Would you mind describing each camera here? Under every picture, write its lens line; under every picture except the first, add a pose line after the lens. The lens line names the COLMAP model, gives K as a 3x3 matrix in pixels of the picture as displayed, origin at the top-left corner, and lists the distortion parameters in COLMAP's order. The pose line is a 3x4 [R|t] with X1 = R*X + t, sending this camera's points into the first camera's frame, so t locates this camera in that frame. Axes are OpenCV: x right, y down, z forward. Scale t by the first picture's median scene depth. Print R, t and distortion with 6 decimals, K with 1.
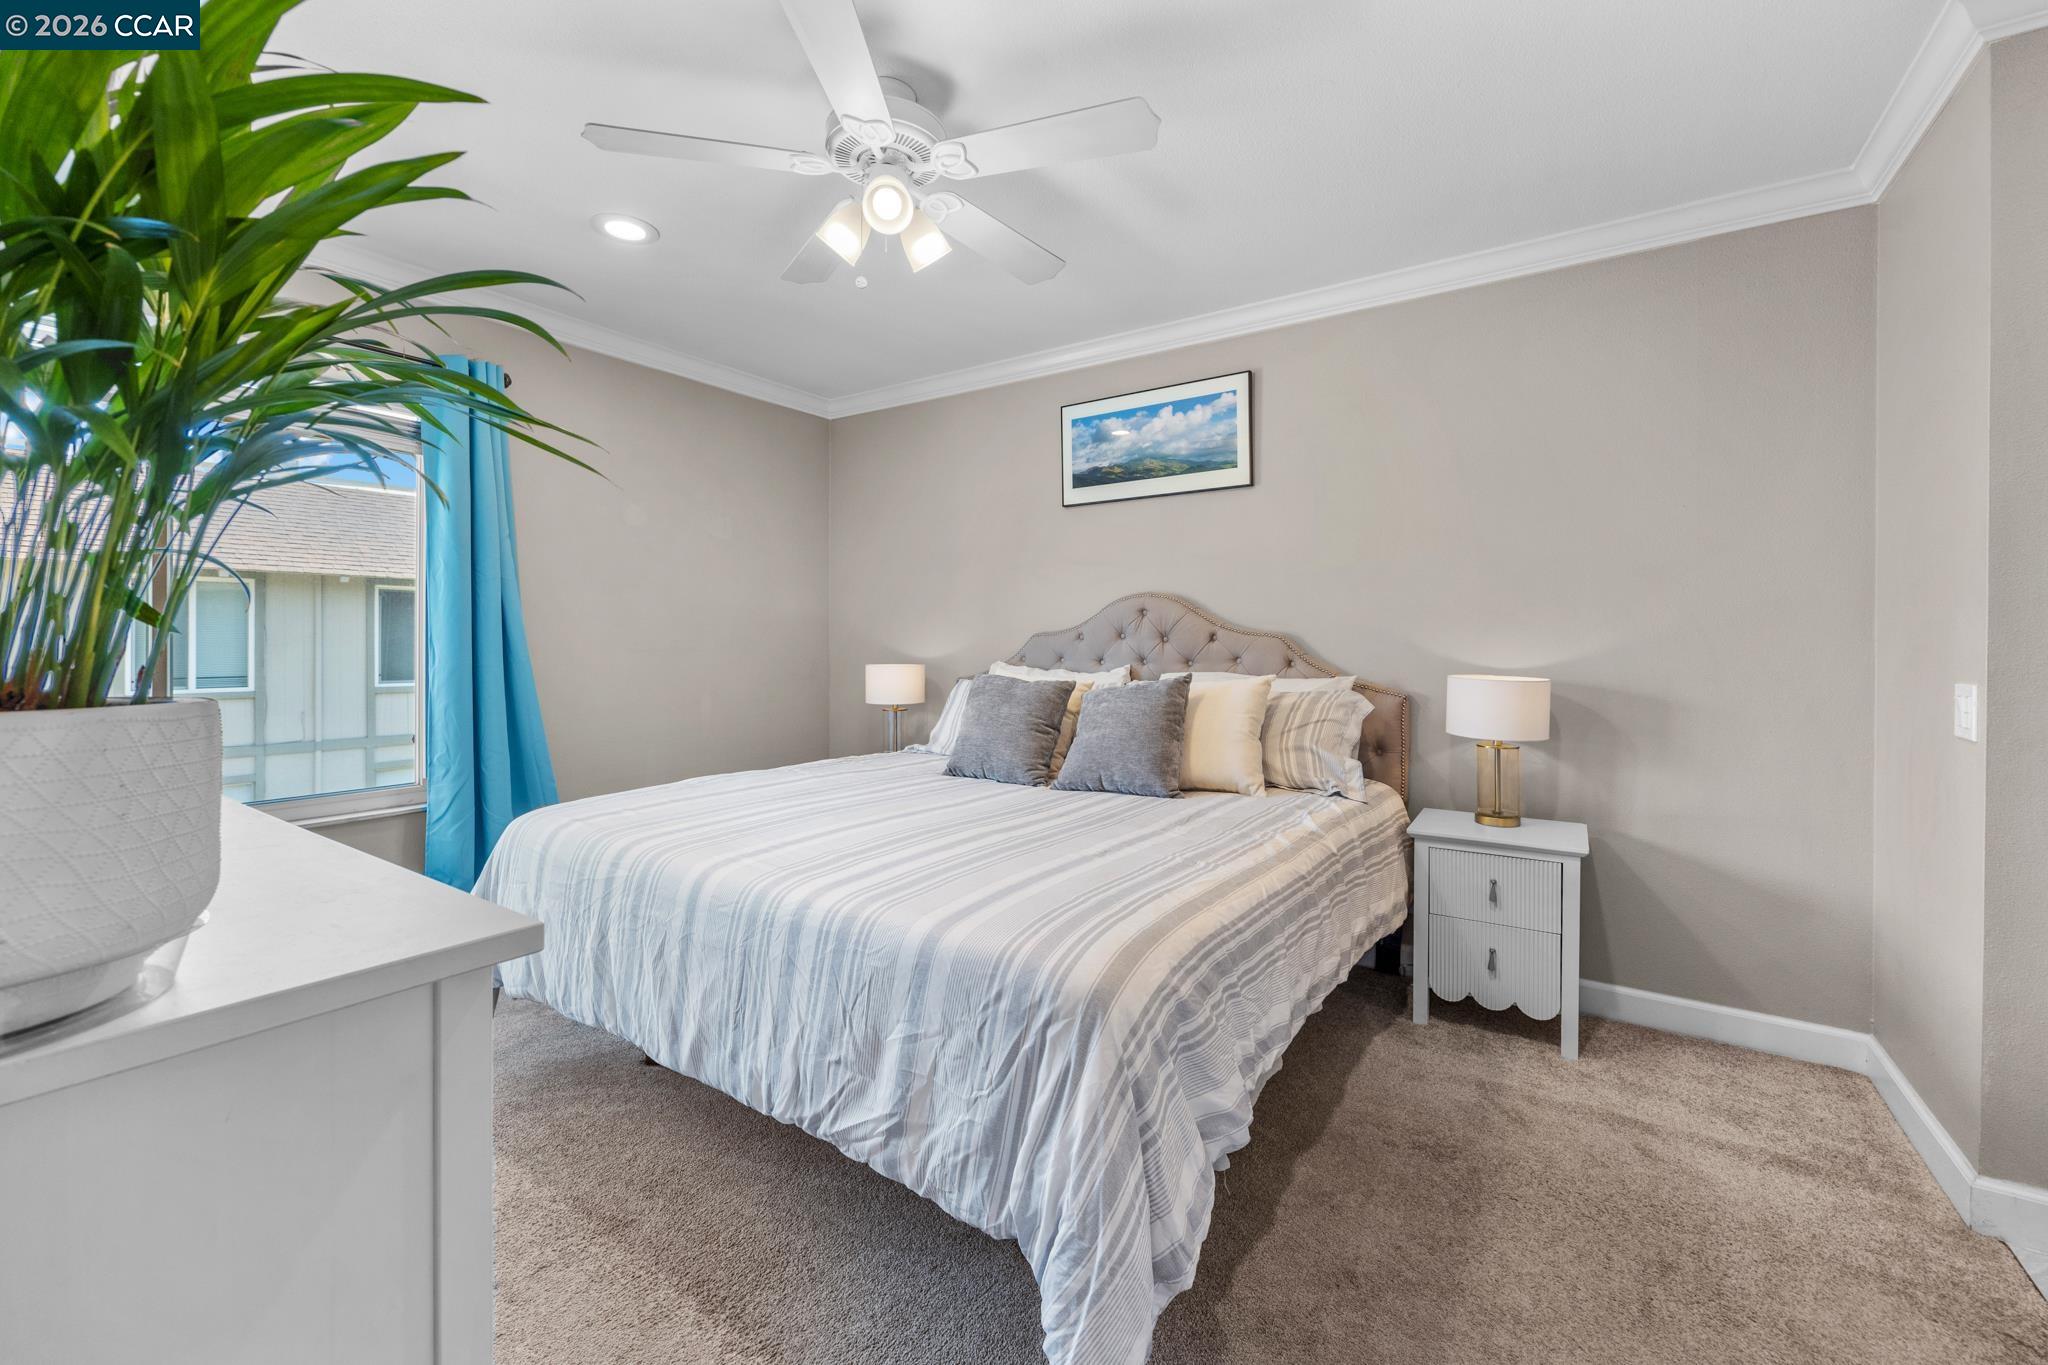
lens RADIAL K [[820.1, 0, 994.5], [0, 820.1, 644.1], [0, 0, 1]] dist [-0.005517, 0.000388]
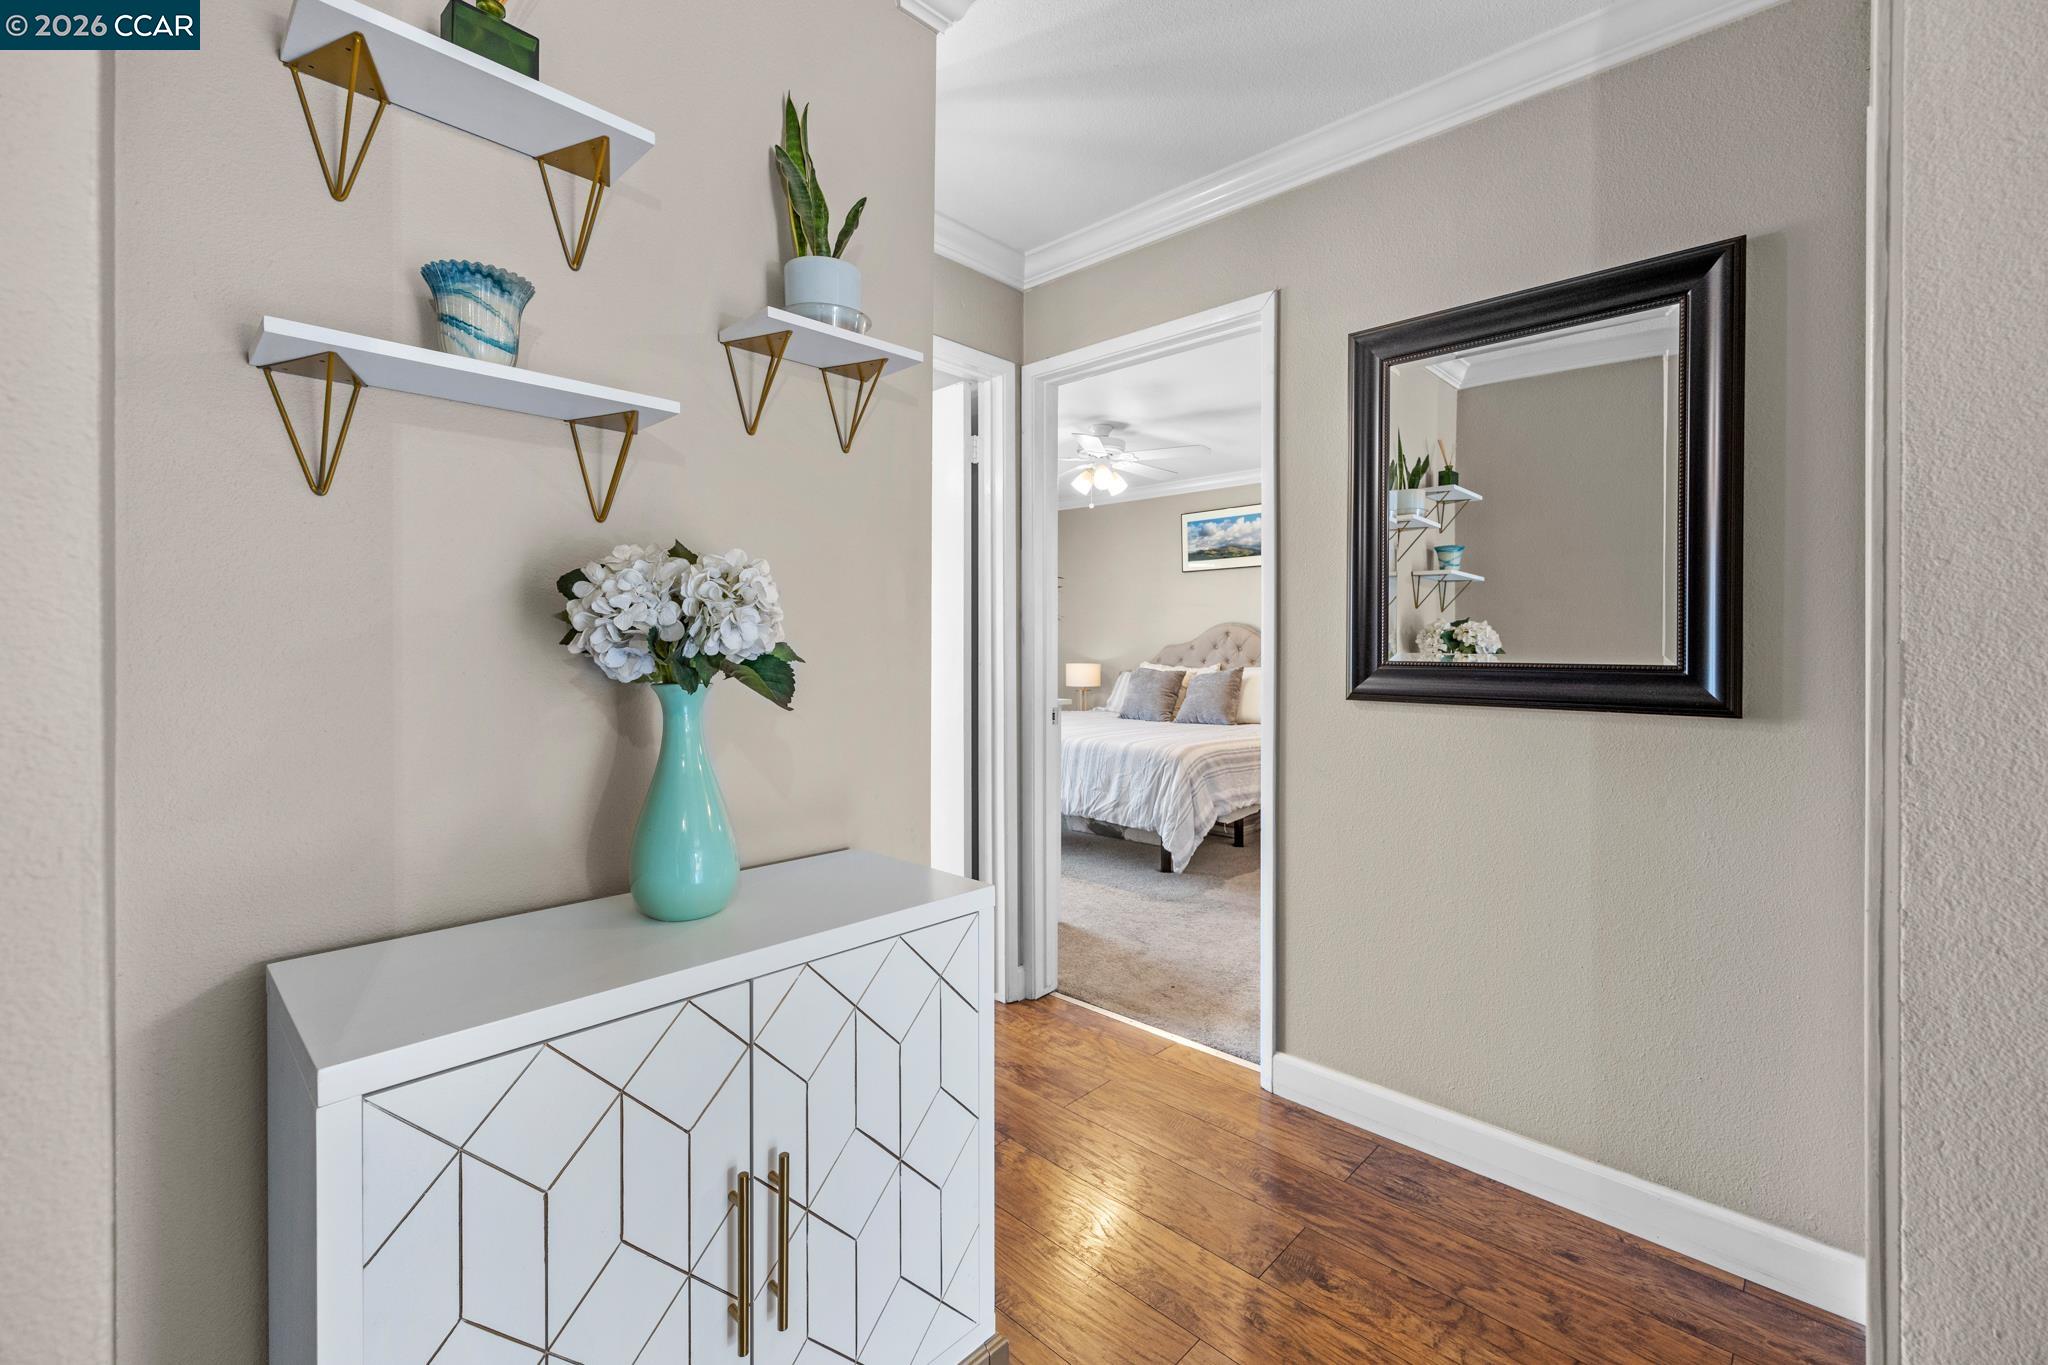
lens RADIAL K [[900.9, 0, 998.5], [0, 900.9, 630.8], [0, 0, 1]] dist [0.009336, -0.000742]
pose [[0.989255, -0.002632, -0.146174, -0.026975], [-0.000787, 0.999728, -0.023327, 0.000617], [0.146195, 0.023191, 0.988984, -1.108884]]
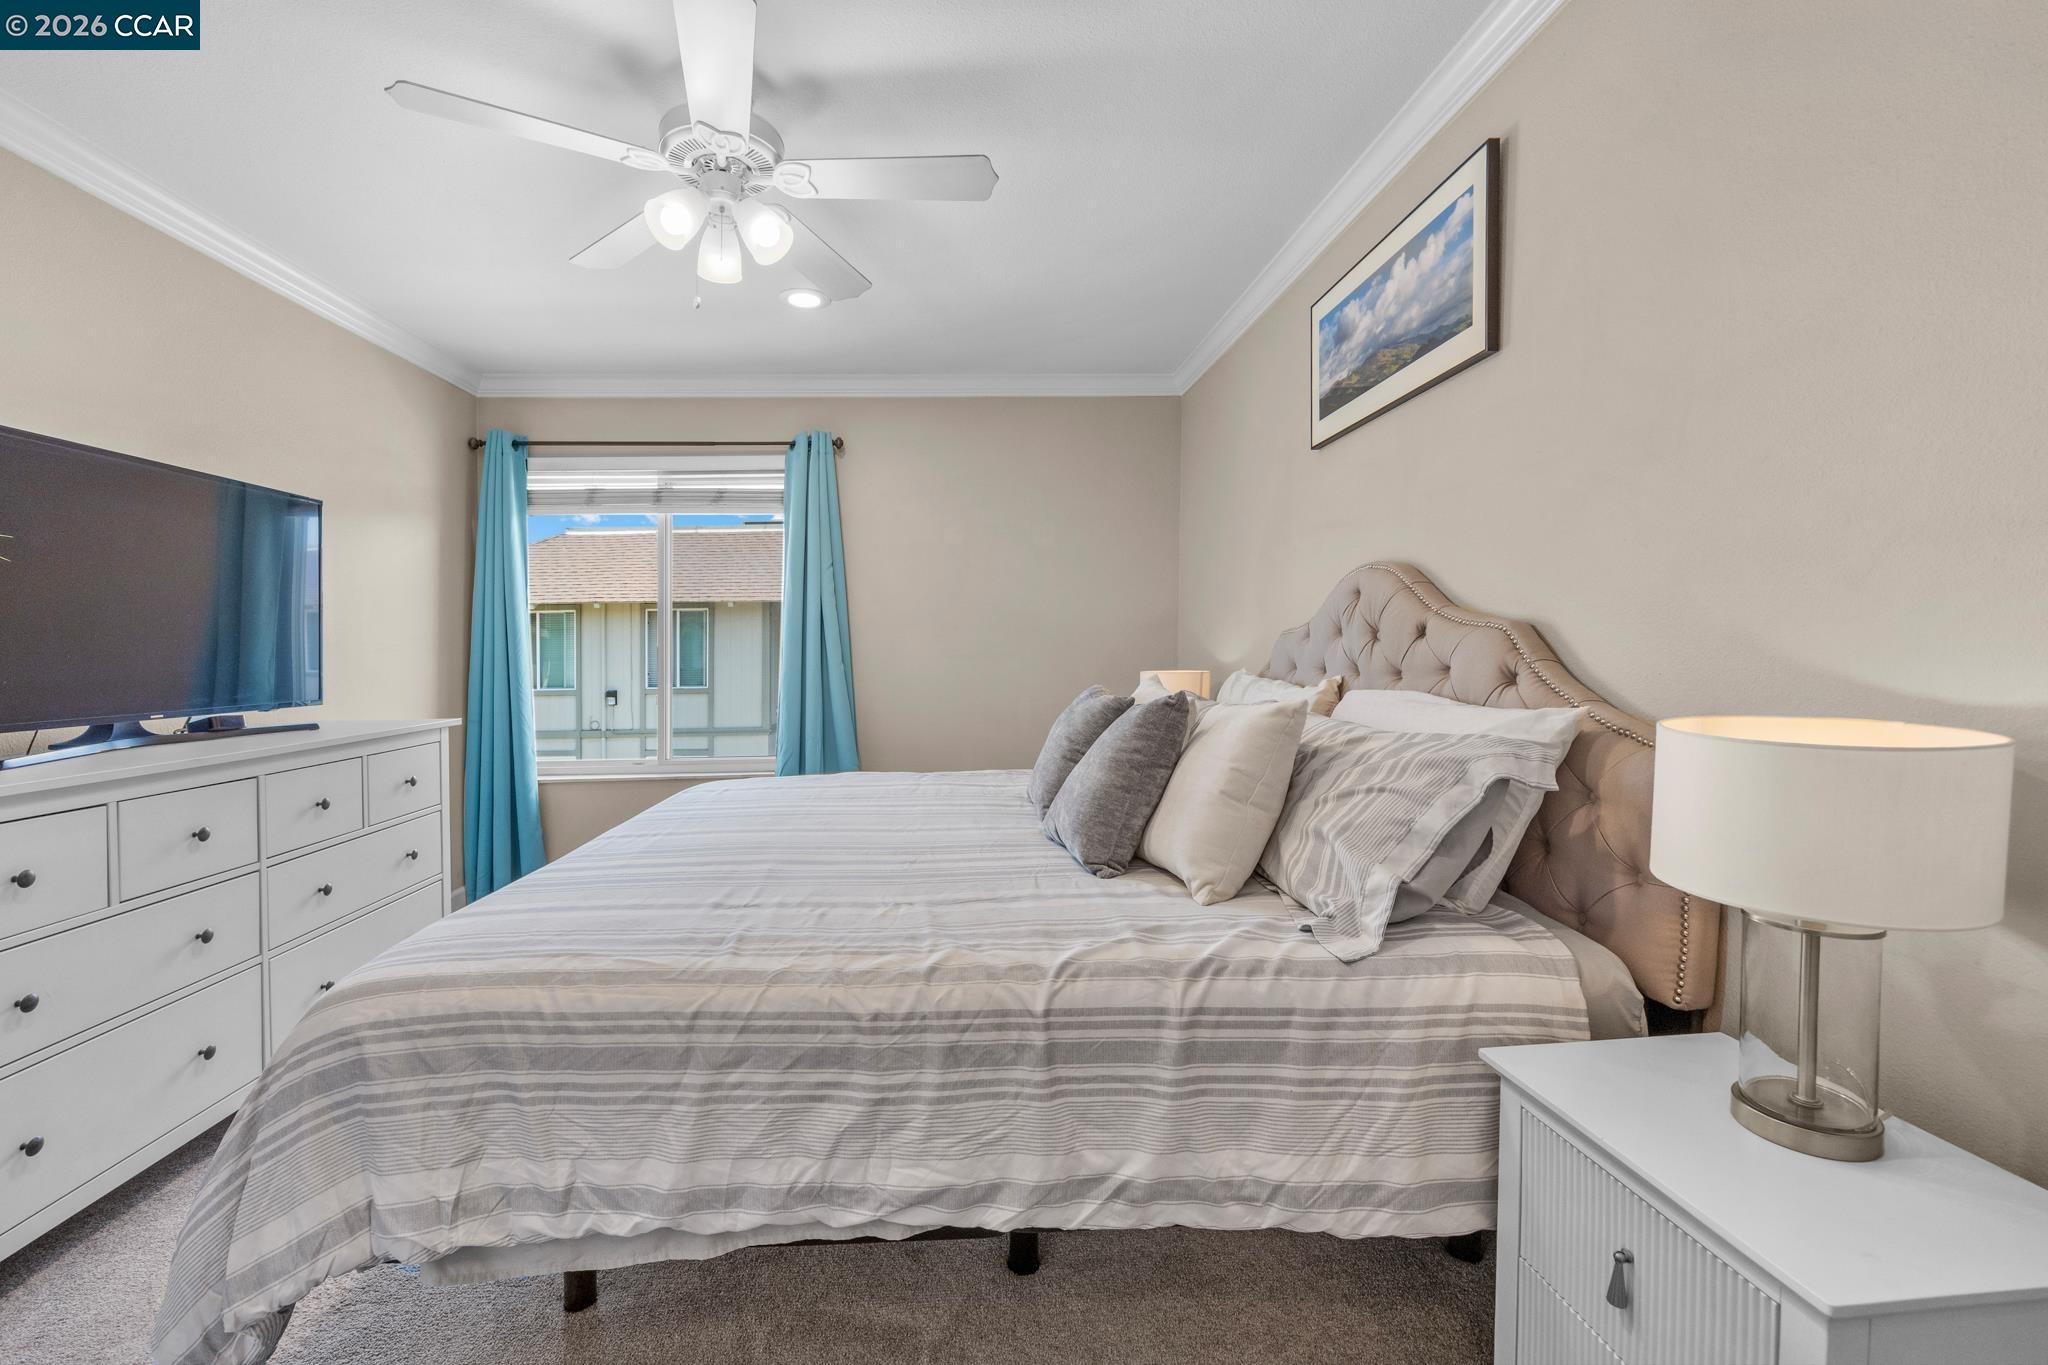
lens RADIAL K [[820.1, 0, 1017.9], [0, 820.1, 669.5], [0, 0, 1]] dist [-0.005517, 0.000388]
pose [[0.629196, 0.015679, -0.777088, 0.566199], [0.005314, 0.999686, 0.024473, 0.003130], [0.777228, -0.019527, 0.628916, 0.427615]]
